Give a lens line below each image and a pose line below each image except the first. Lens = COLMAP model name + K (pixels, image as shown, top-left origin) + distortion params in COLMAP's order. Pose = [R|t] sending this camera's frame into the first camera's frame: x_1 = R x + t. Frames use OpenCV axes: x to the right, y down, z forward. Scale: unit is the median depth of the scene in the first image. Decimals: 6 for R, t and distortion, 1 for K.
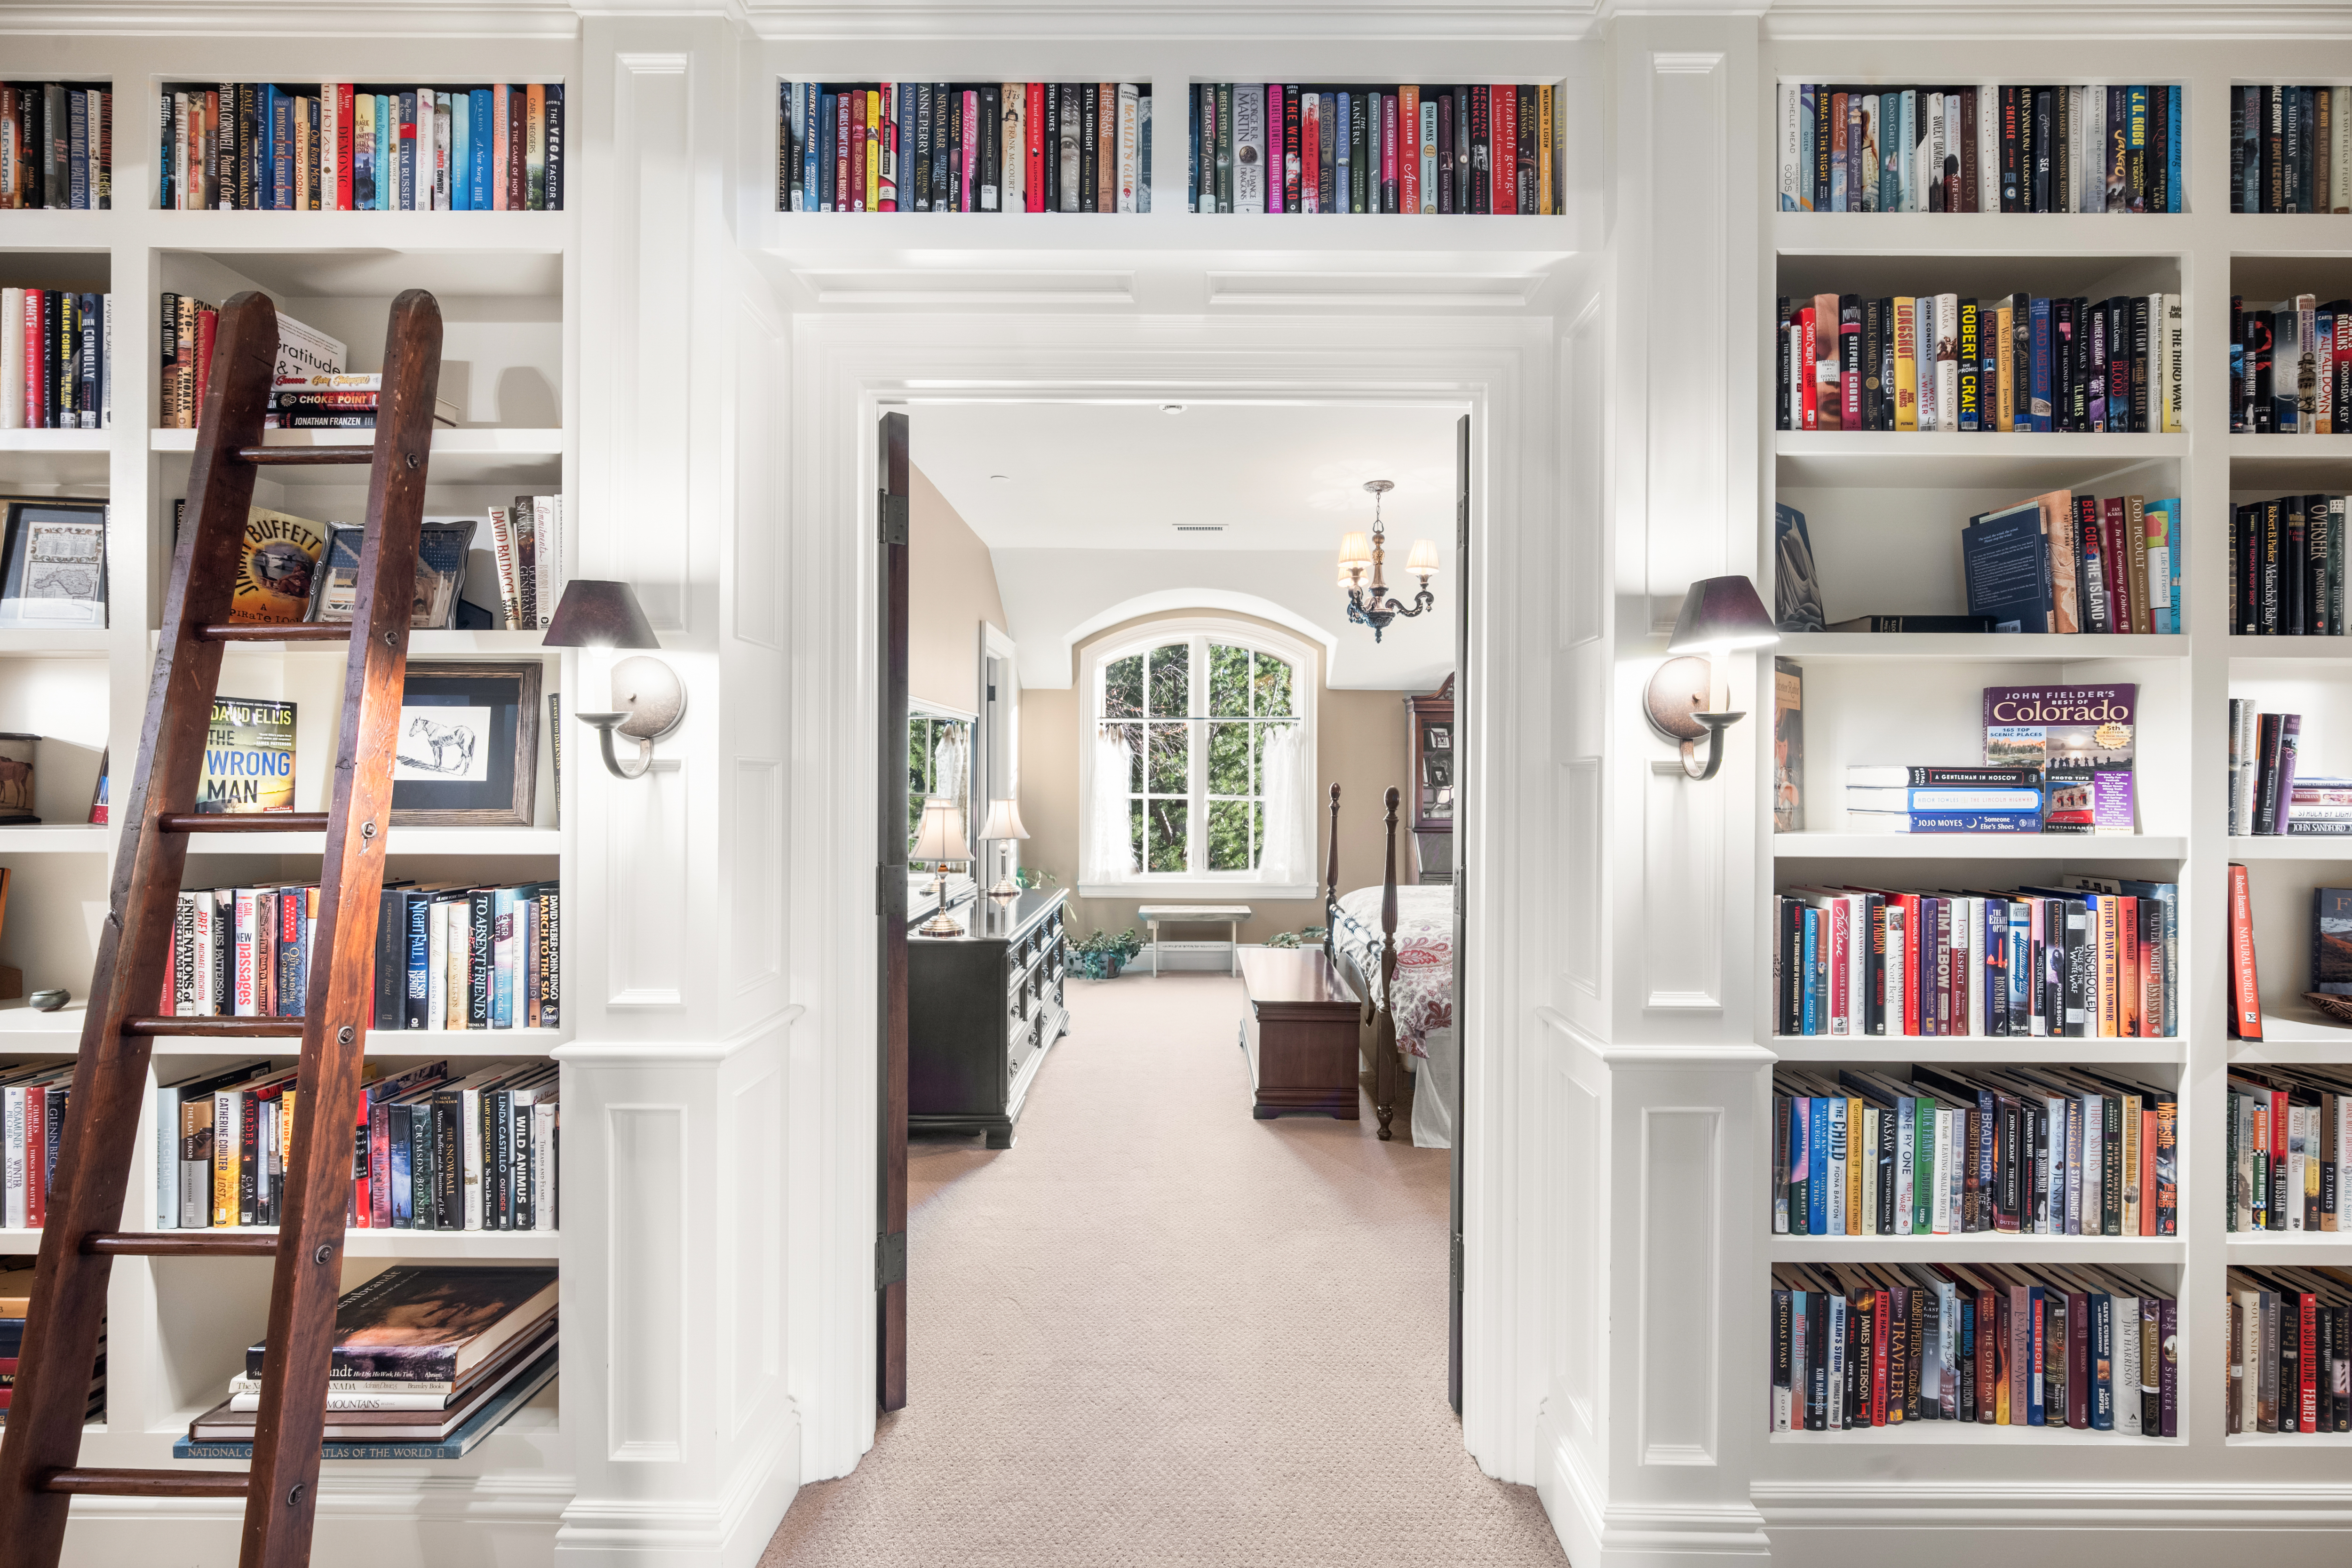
lens RADIAL K [[935.2, 0, 1178.6], [0, 935.2, 780.7], [0, 0, 1]] dist [0.000609, 0.000008]
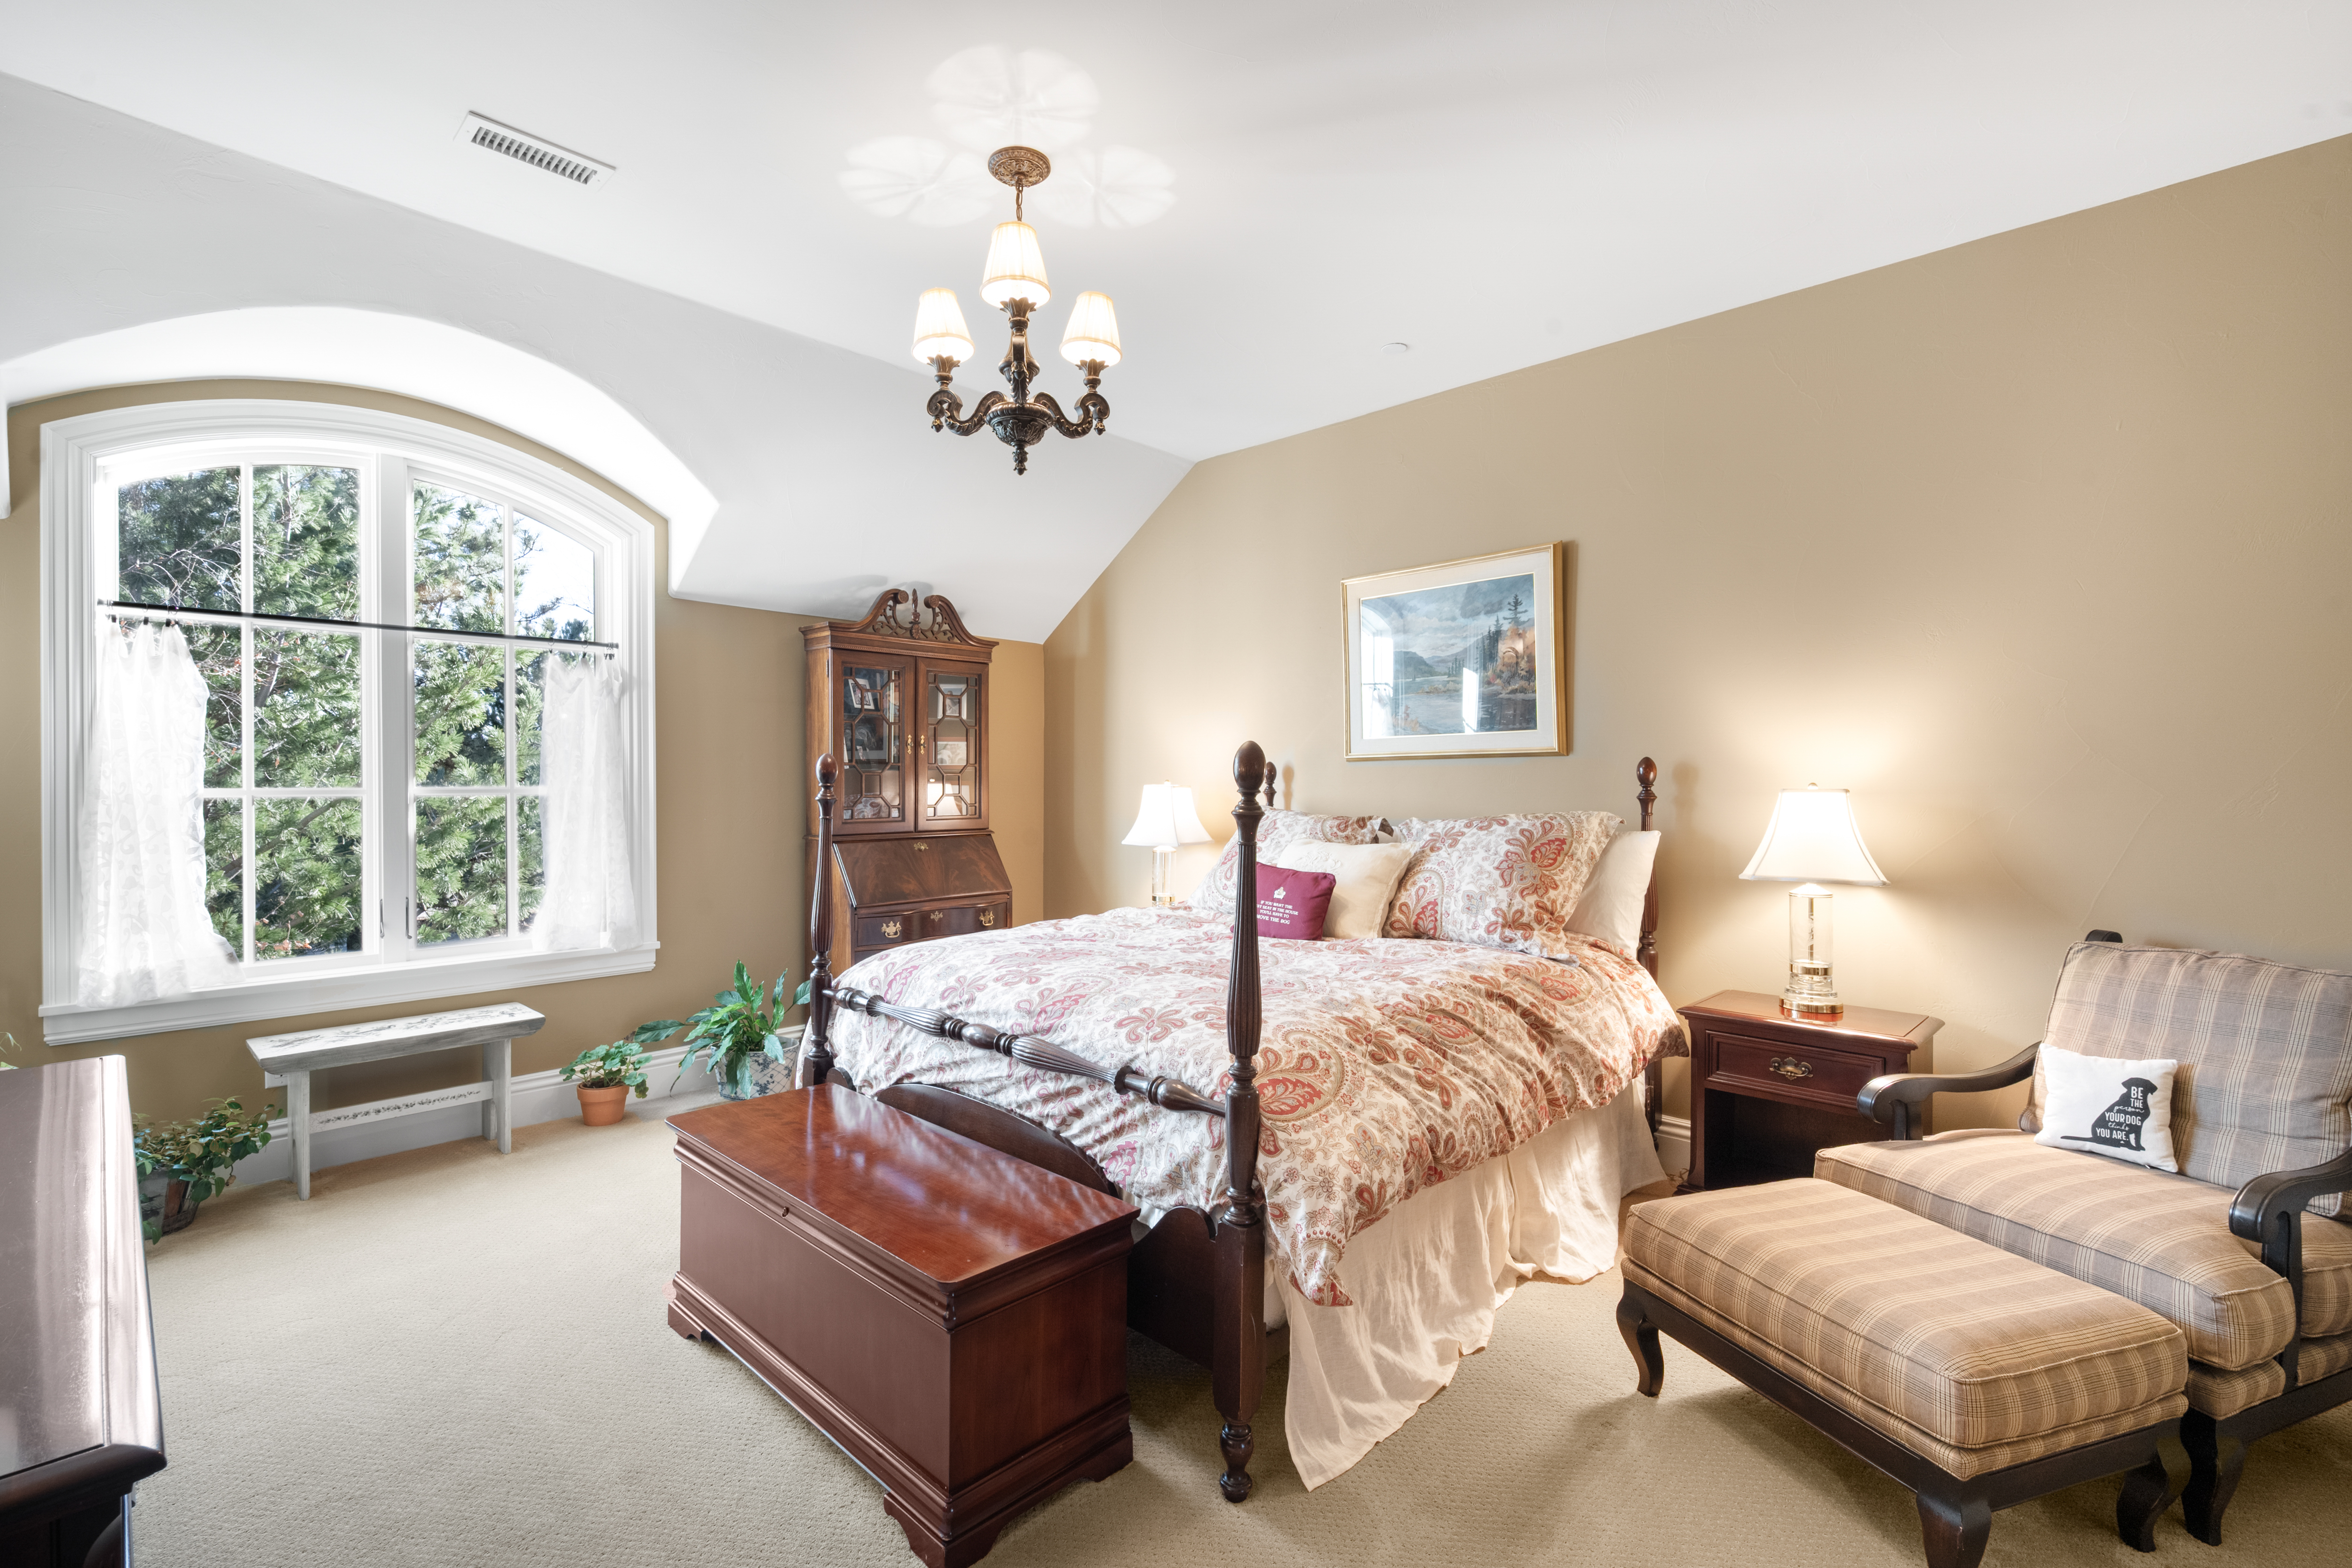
lens RADIAL K [[1068.5, 0, 1179.0], [0, 1068.5, 788.7], [0, 0, 1]] dist [-0.005172, -0.000363]
pose [[0.694529, -0.012761, 0.719352, -0.095422], [0.005559, 0.999908, 0.012371, 0.011379], [-0.719444, -0.004593, 0.694536, 0.341475]]
